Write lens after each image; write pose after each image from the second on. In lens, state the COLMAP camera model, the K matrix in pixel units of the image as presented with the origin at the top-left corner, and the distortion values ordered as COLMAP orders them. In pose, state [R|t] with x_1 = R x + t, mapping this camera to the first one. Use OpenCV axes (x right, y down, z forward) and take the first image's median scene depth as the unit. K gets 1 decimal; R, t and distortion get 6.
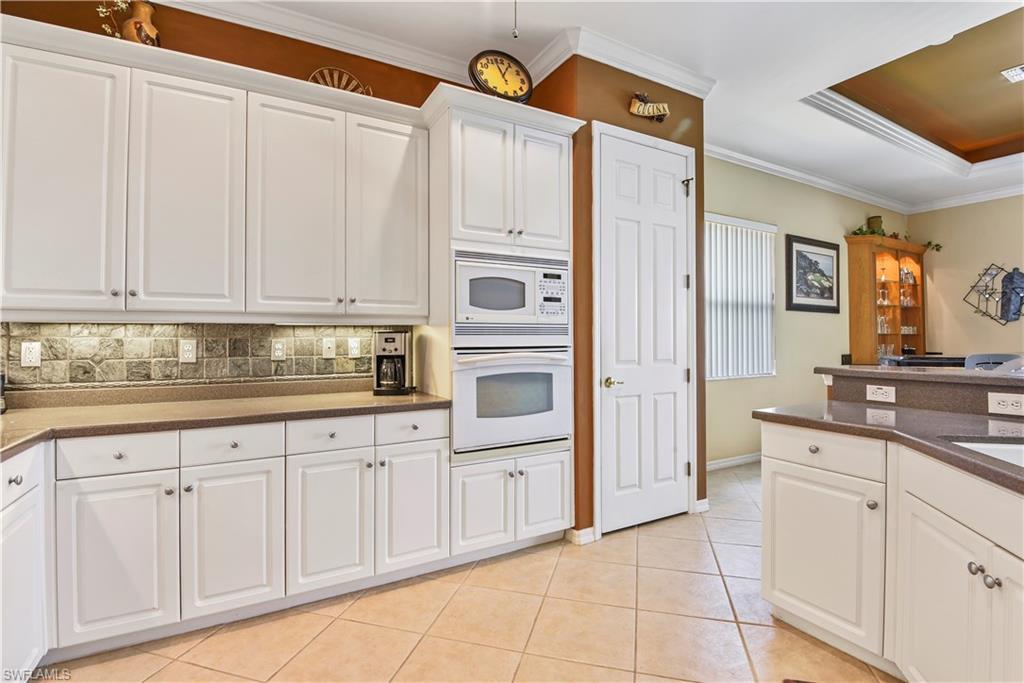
lens RADIAL K [[491.0, 0, 508.9], [0, 491.0, 333.2], [0, 0, 1]] dist [-0.015833, -0.000384]
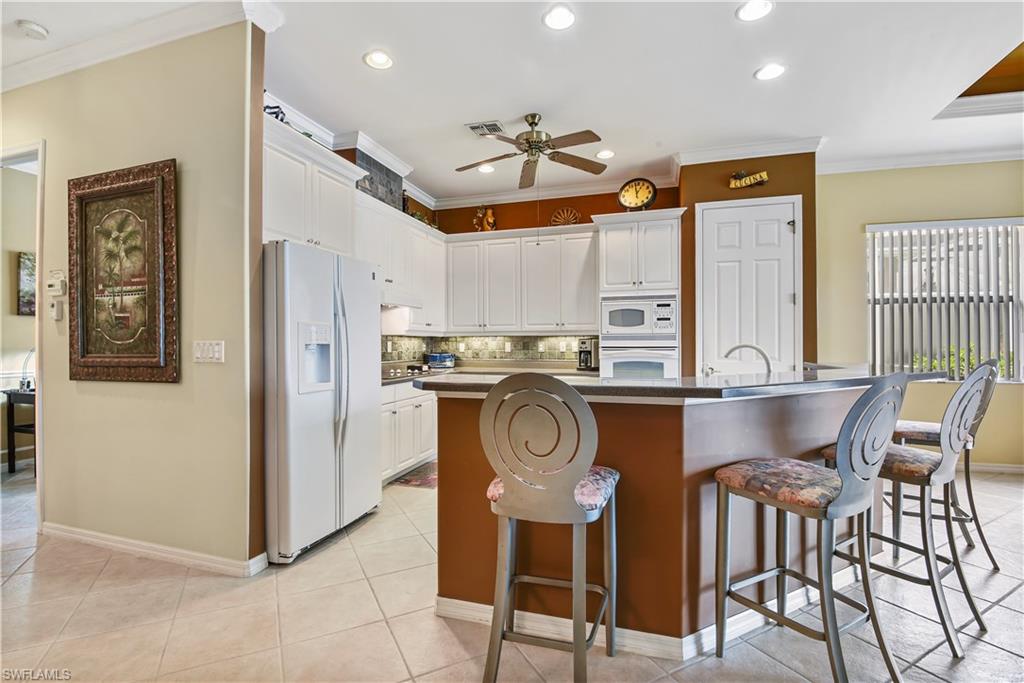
lens RADIAL K [[470.9, 0, 521.0], [0, 470.9, 341.7], [0, 0, 1]] dist [0.032528, -0.034429]
pose [[0.689303, -0.001390, -0.724472, 0.910766], [0.006642, 0.999968, 0.004401, -0.001089], [0.724443, -0.007846, 0.689290, -0.471382]]
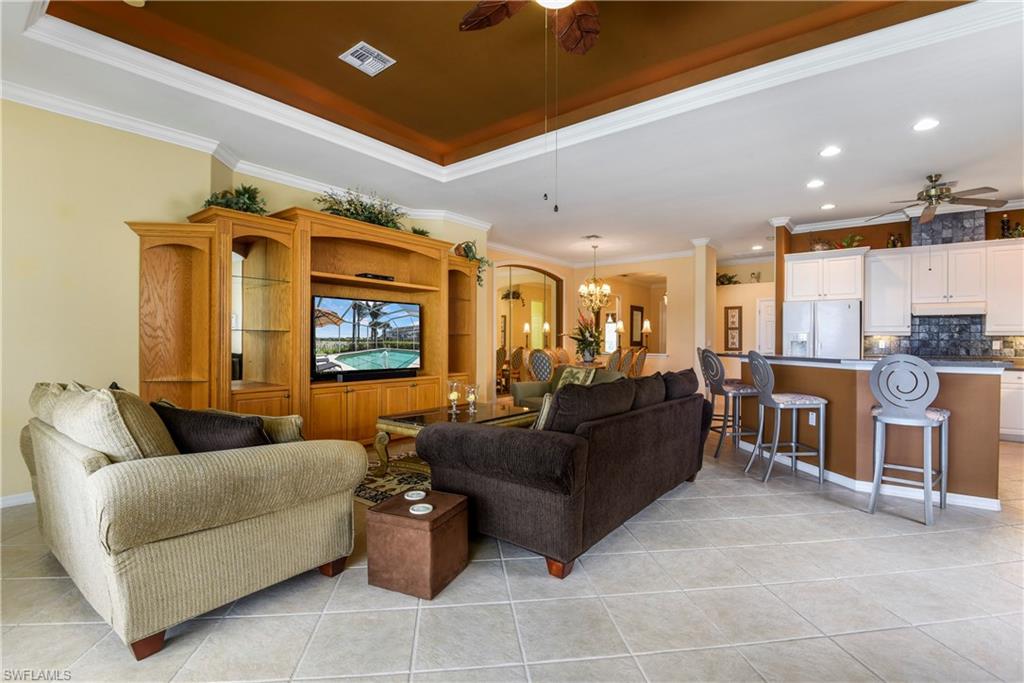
lens RADIAL K [[474.0, 0, 512.0], [0, 474.0, 341.5], [0, 0, 1]] dist [-0.030289, 0.000009]
pose [[-0.929815, -0.002996, -0.368016, 2.119329], [-0.001588, 0.999990, -0.004126, 0.018110], [0.368025, -0.003252, -0.929810, 1.478174]]
